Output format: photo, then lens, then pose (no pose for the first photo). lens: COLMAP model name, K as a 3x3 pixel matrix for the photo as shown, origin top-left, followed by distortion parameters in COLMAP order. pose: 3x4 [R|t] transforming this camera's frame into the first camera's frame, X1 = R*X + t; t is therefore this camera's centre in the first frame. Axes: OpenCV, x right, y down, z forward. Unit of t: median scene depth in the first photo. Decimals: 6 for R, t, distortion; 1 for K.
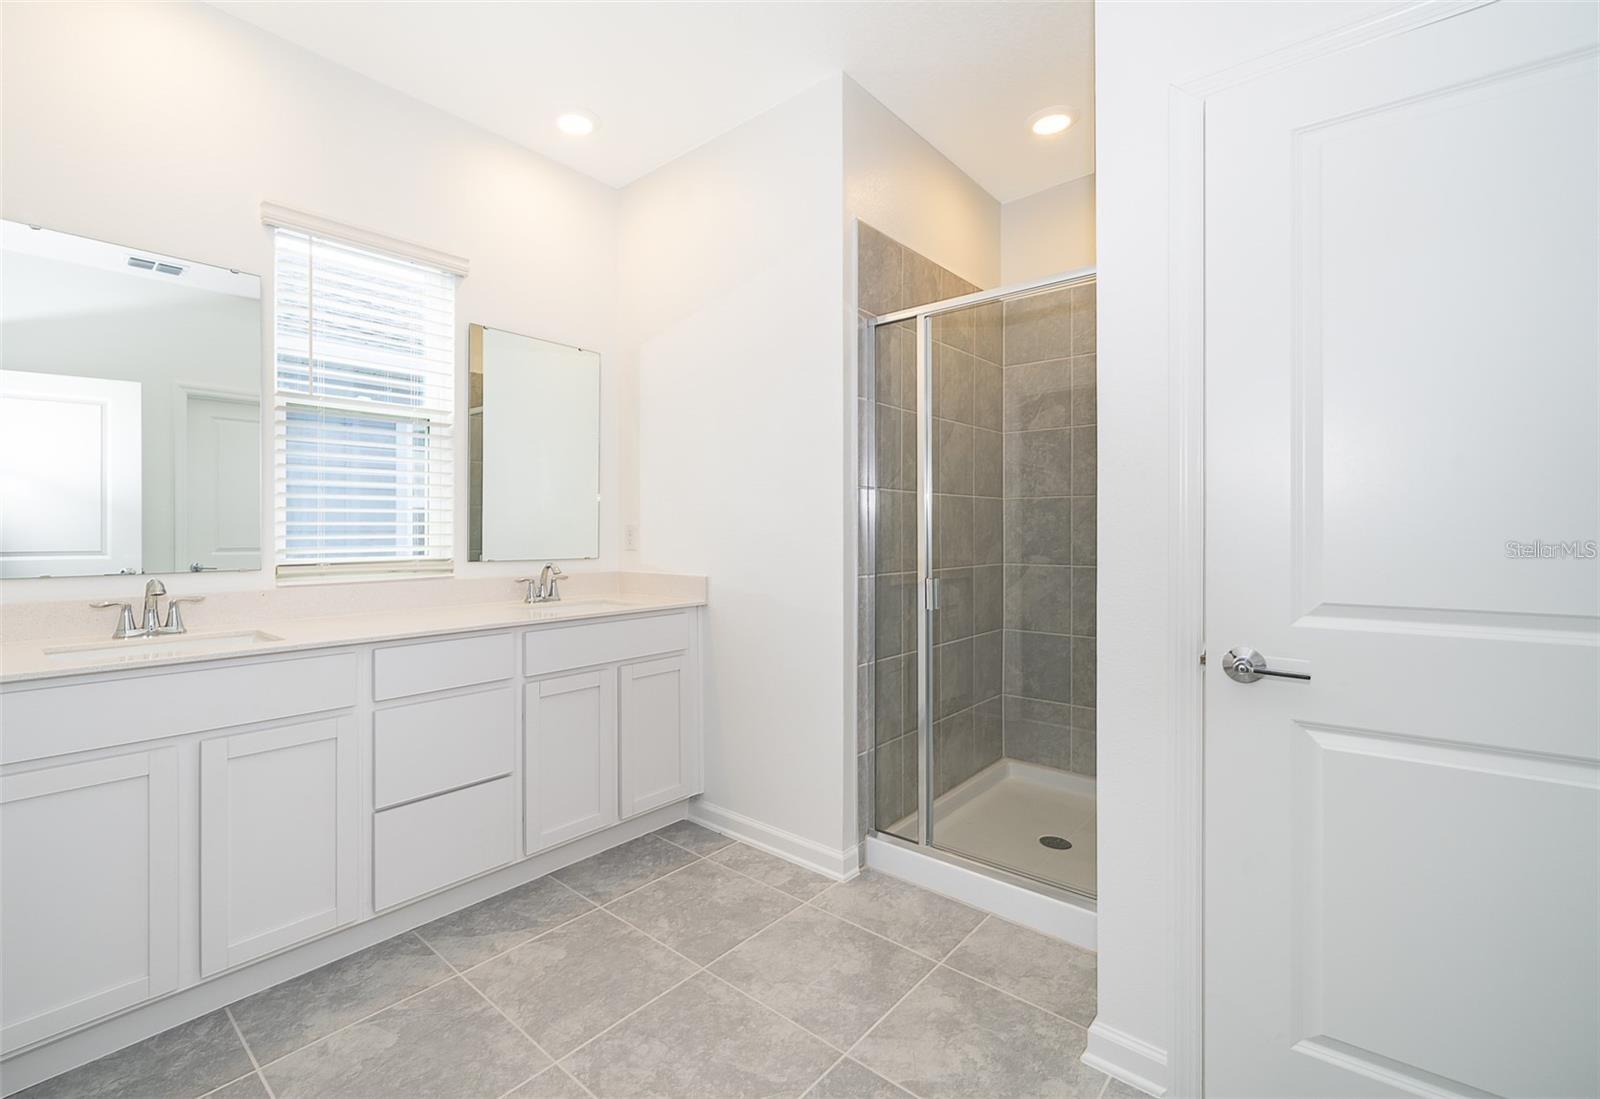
lens RADIAL K [[812.4, 0, 798.0], [0, 812.4, 543.8], [0, 0, 1]] dist [-0.000435, -0.000031]
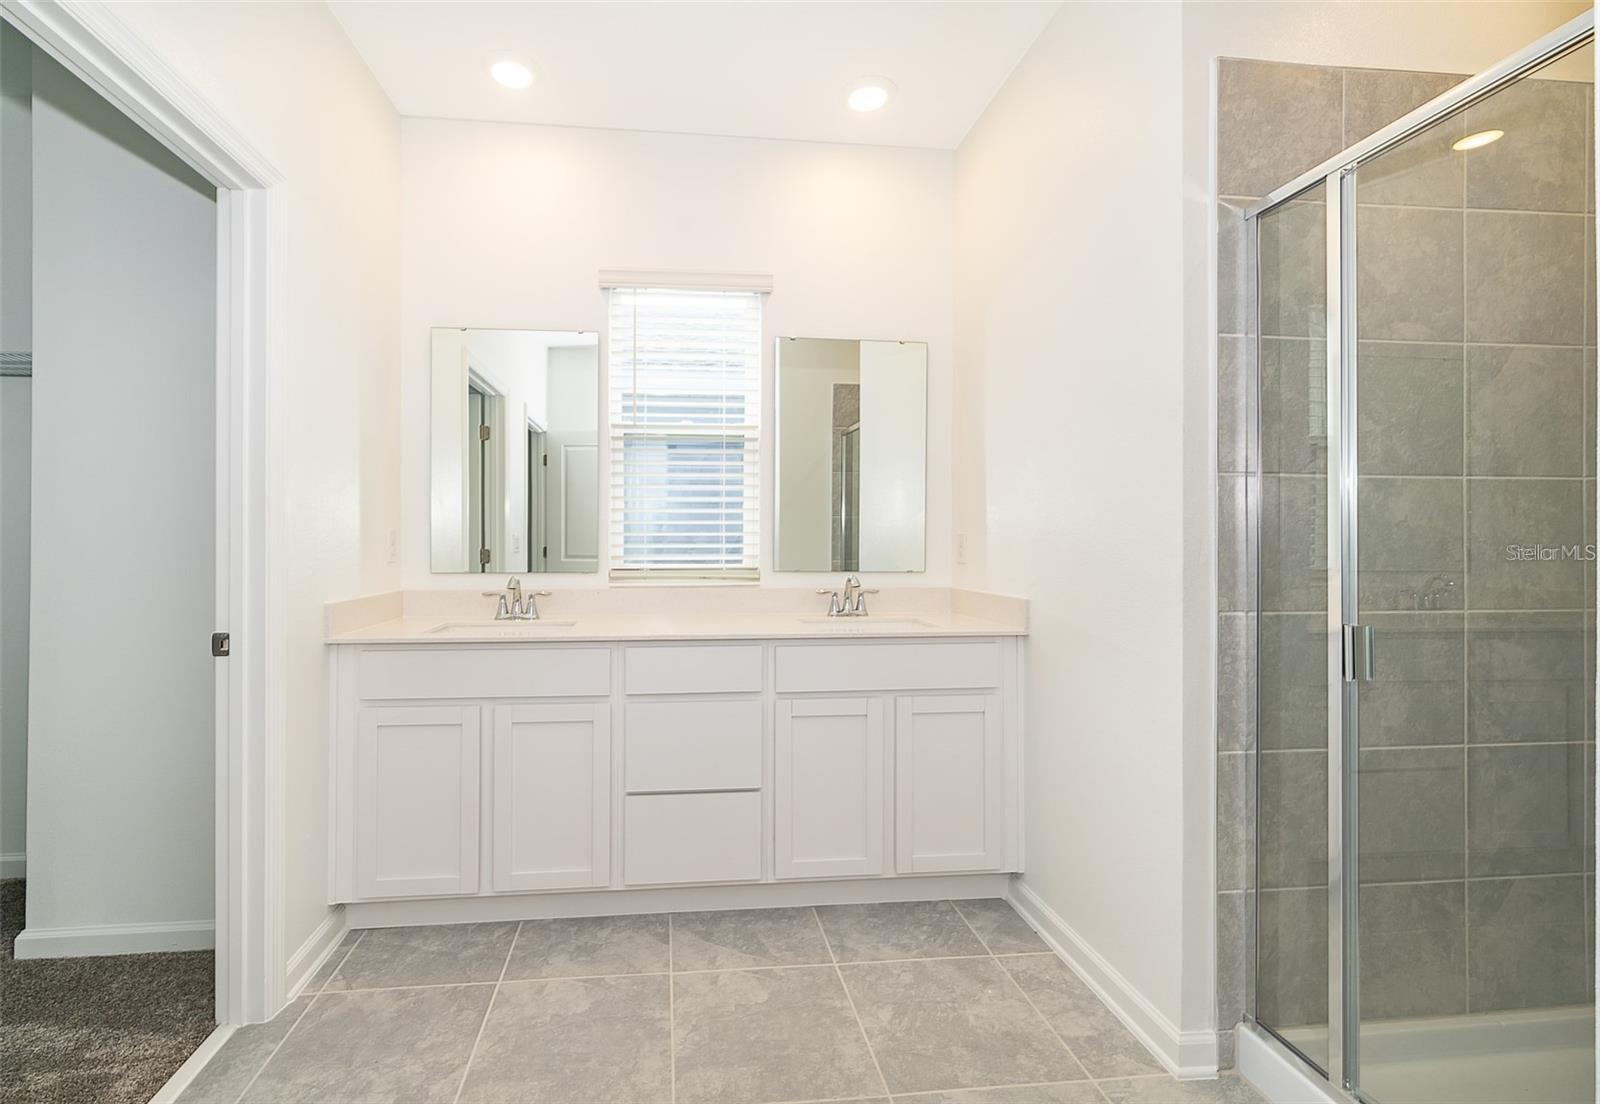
lens RADIAL K [[772.8, 0, 799.8], [0, 772.8, 544.3], [0, 0, 1]] dist [-0.000219, -0.000172]
pose [[0.664816, 0.006742, -0.746977, 0.344101], [-0.013150, 0.999910, -0.002679, -0.009476], [0.746892, 0.011604, 0.664845, 0.384266]]
